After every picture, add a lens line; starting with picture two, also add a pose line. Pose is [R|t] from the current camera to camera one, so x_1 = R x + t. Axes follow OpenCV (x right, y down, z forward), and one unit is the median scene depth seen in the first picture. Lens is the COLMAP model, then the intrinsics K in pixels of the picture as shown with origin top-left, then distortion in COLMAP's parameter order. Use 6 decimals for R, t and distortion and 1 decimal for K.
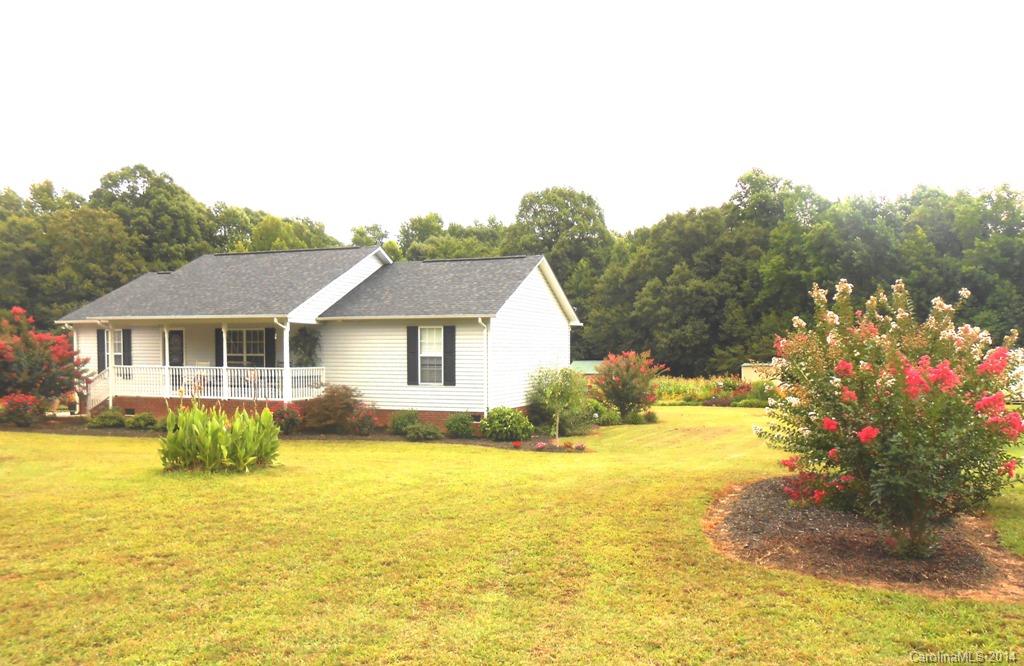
lens RADIAL K [[812.6, 0, 506.8], [0, 812.6, 356.6], [0, 0, 1]] dist [-0.003509, 0.005346]
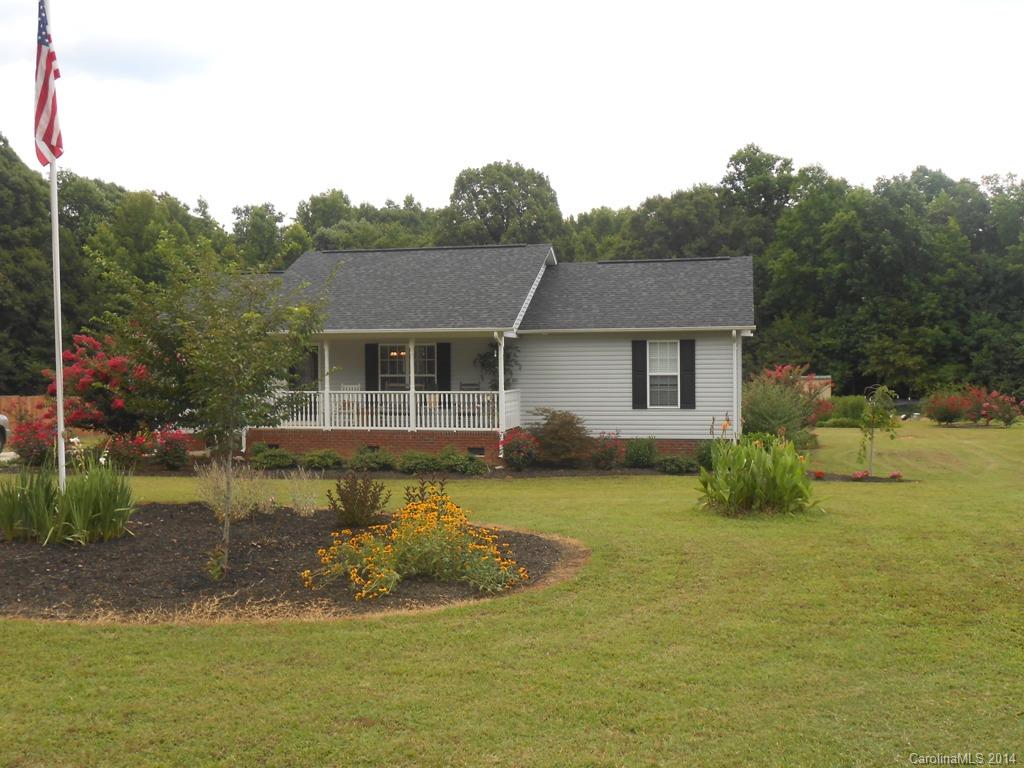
lens RADIAL K [[1004.0, 0, 512.0], [0, 1004.0, 384.0], [0, 0, 1]] dist [0.014347, -0.018703]
pose [[0.987942, -0.012861, 0.154288, -0.126594], [0.010413, 0.999807, 0.016666, -0.003210], [-0.154473, -0.014859, 0.987885, -0.006170]]
